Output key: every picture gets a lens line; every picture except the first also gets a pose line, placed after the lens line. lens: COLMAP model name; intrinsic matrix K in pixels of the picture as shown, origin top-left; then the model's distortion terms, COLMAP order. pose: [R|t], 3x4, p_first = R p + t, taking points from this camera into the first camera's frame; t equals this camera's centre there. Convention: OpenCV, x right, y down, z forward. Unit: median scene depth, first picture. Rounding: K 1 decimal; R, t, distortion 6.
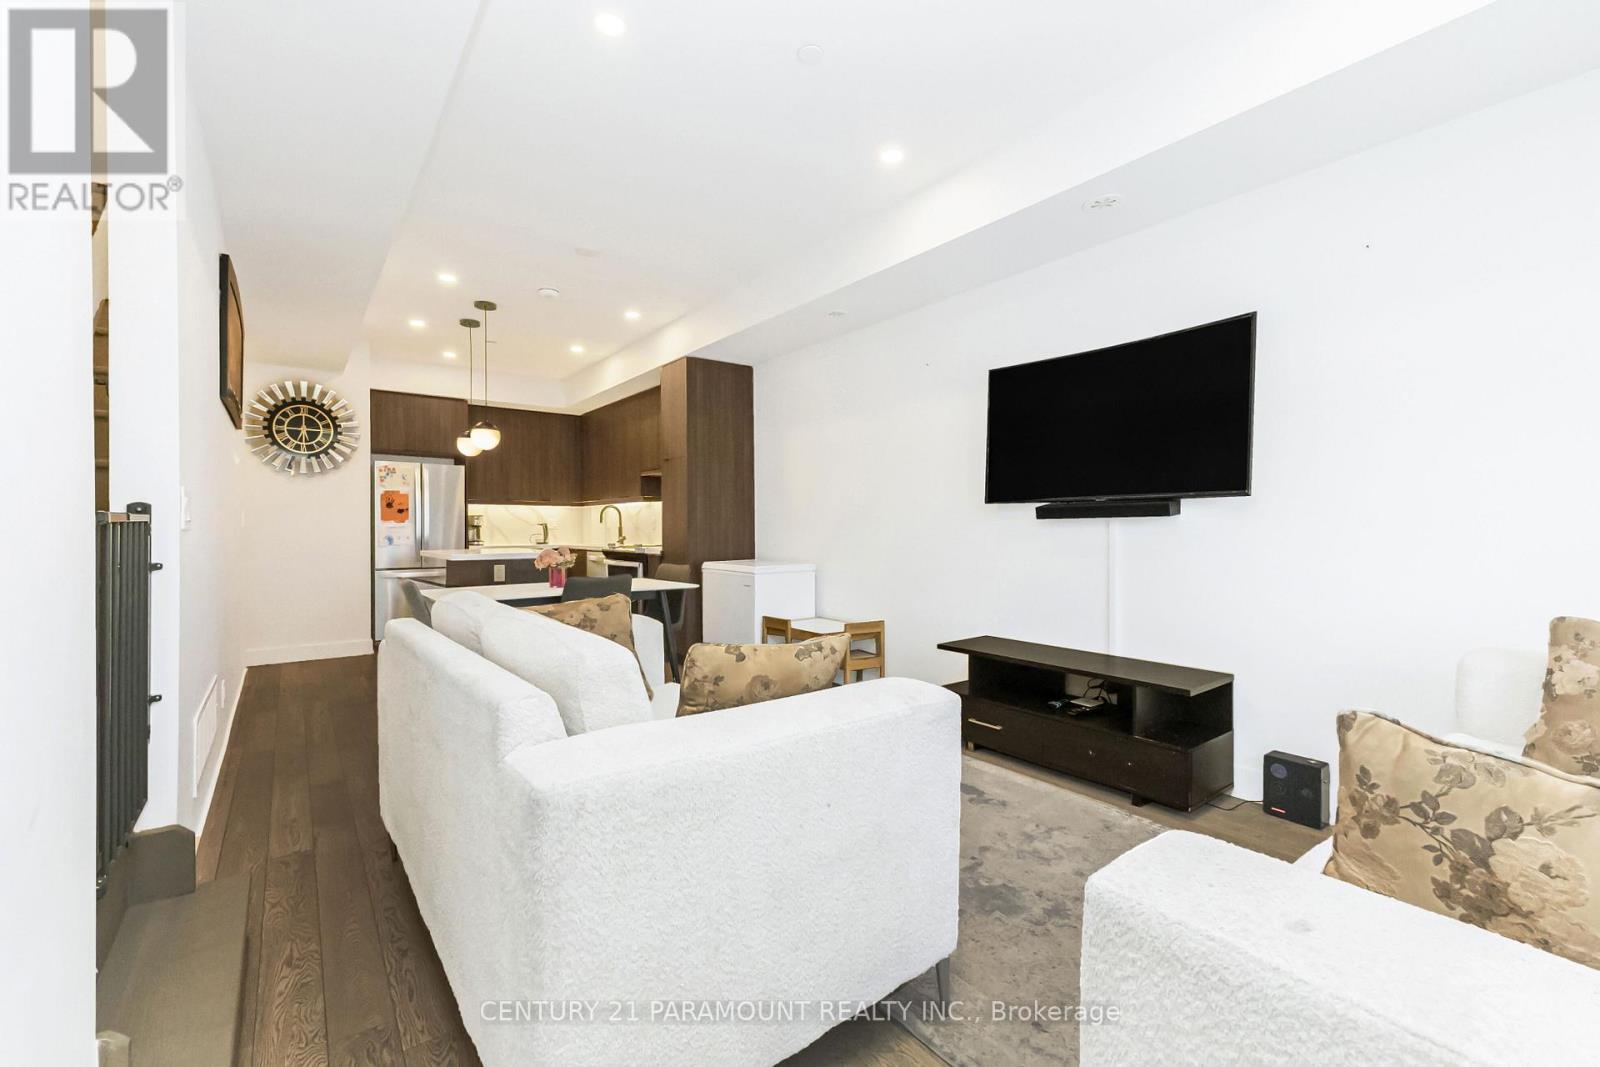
lens RADIAL K [[688.4, 0, 803.3], [0, 688.4, 505.4], [0, 0, 1]] dist [0.002584, 0.000361]
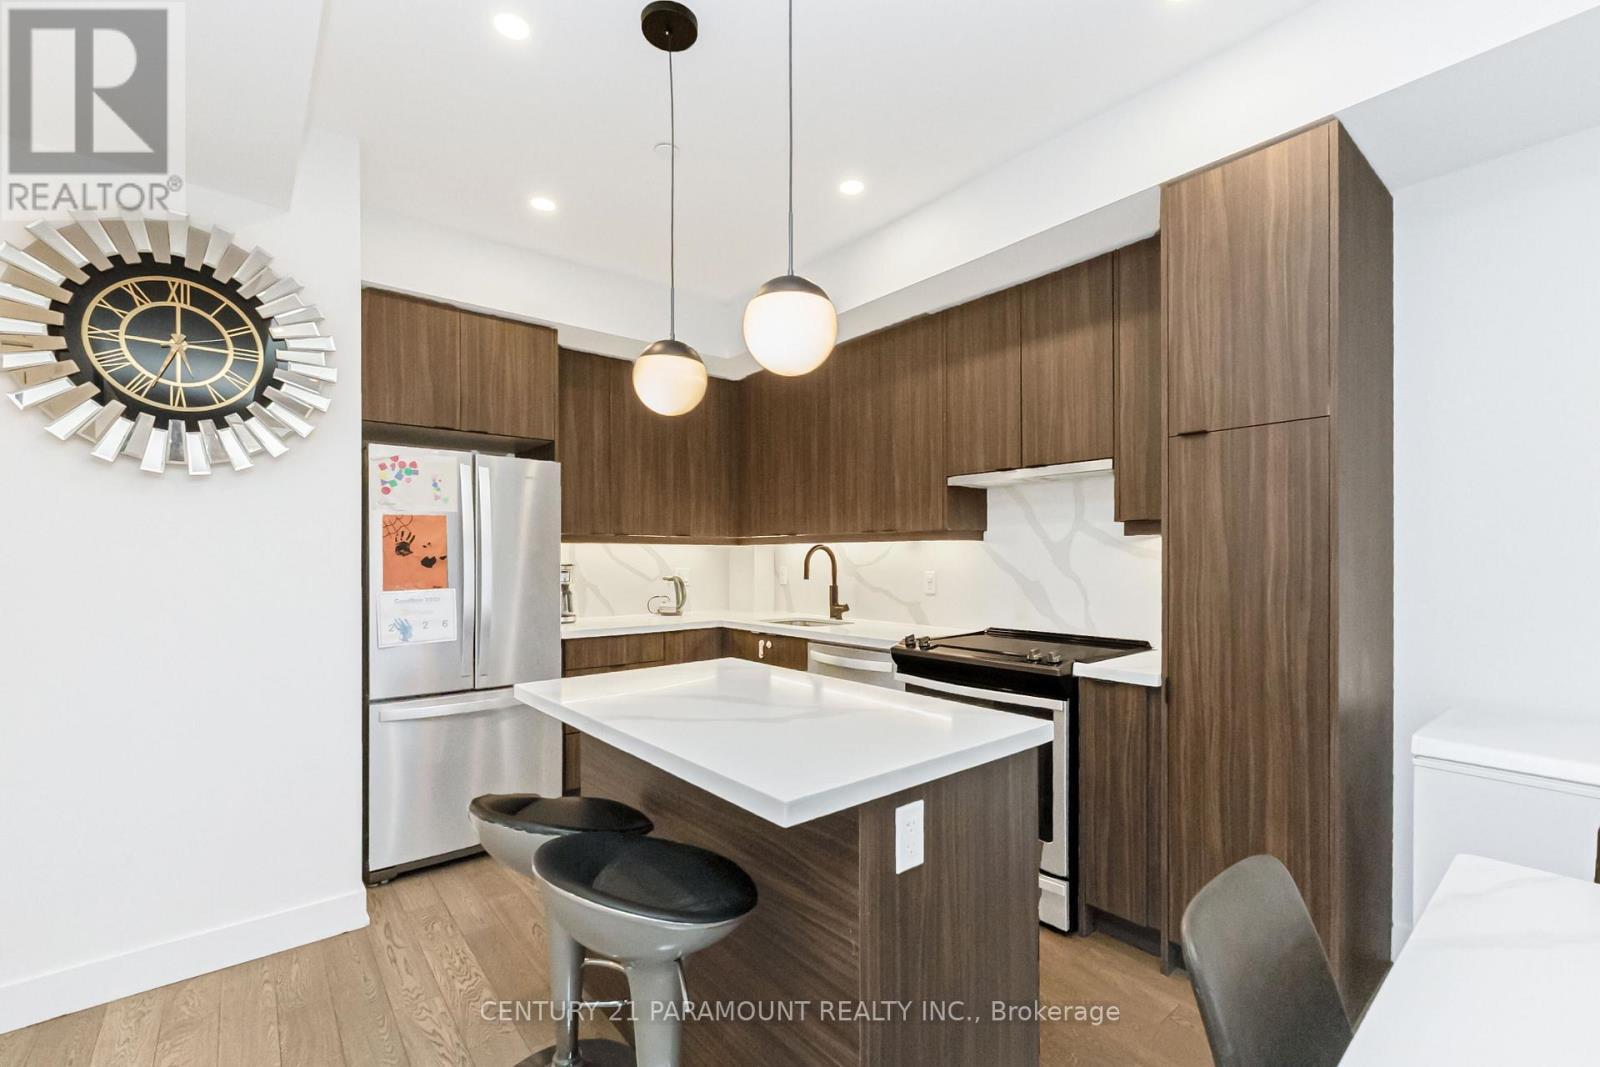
lens RADIAL K [[678.4, 0, 796.3], [0, 678.4, 530.5], [0, 0, 1]] dist [0.003758, 0.000481]
pose [[0.999381, 0.007258, 0.034413, -0.404716], [-0.007230, 0.999973, -0.000928, -0.013920], [-0.034419, 0.000678, 0.999407, 0.621502]]
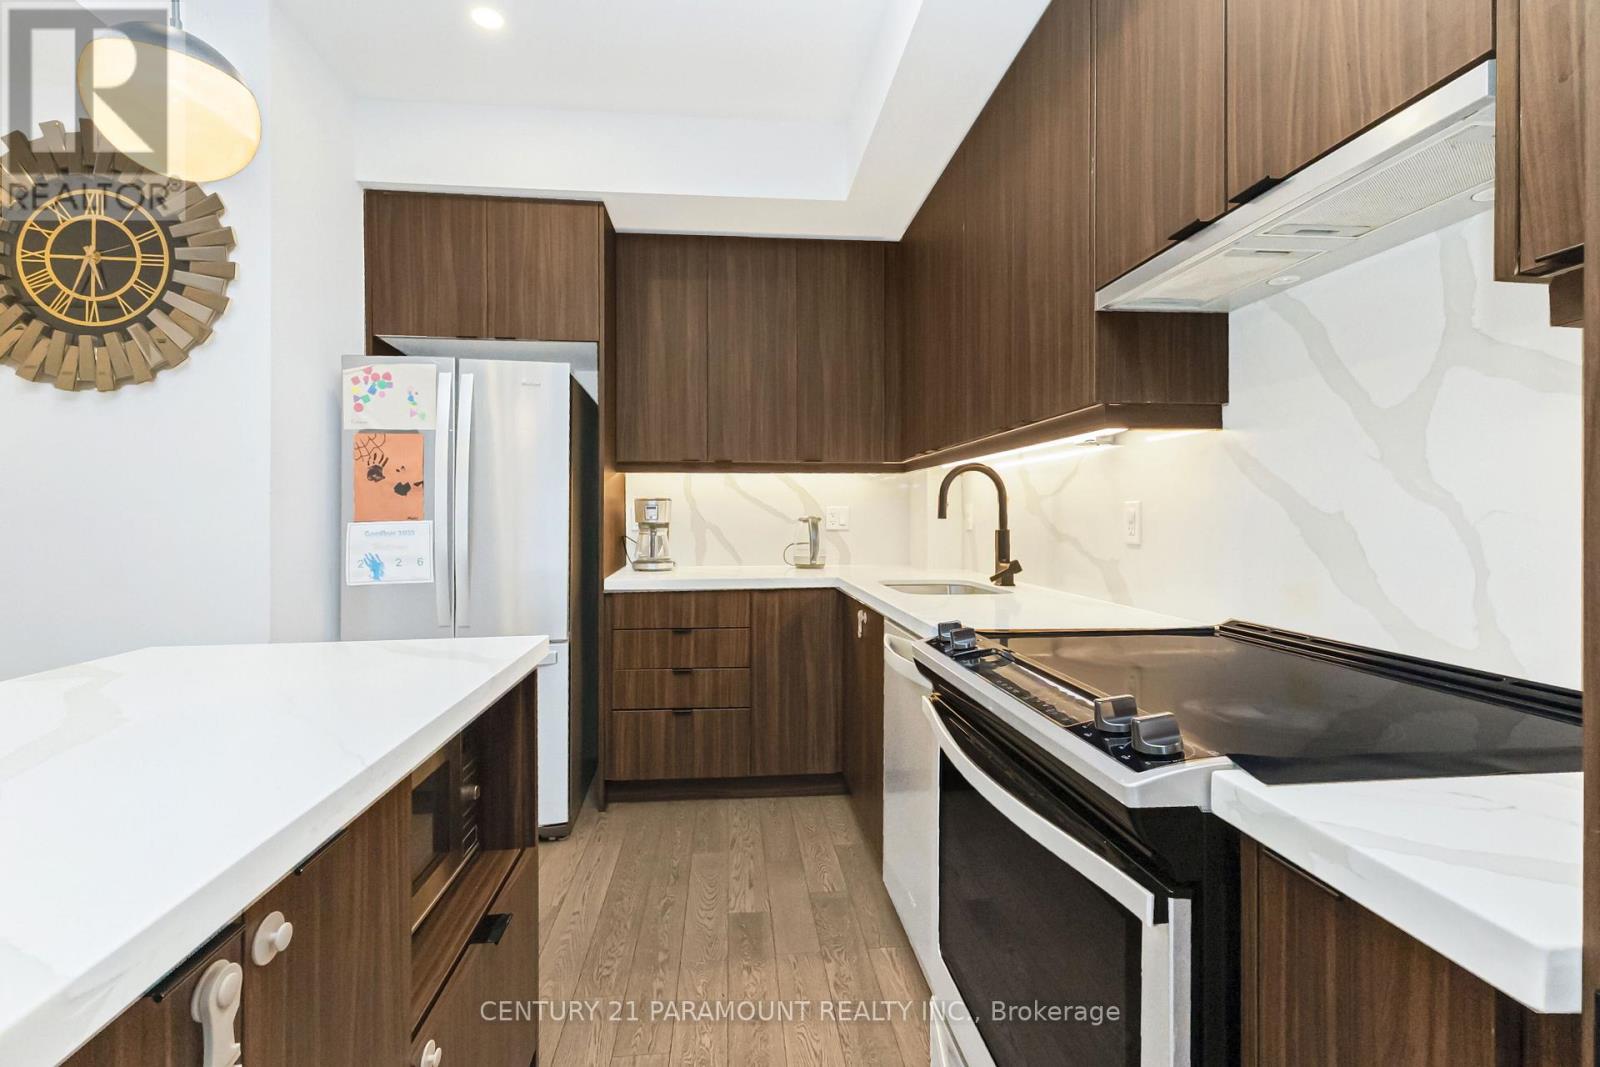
lens RADIAL K [[688.4, 0, 803.3], [0, 688.4, 505.4], [0, 0, 1]] dist [0.002584, 0.000361]
pose [[0.852684, -0.002387, -0.522421, -0.229018], [0.016199, 0.999630, 0.021872, 0.013868], [0.522175, -0.027113, 0.852407, 0.875280]]
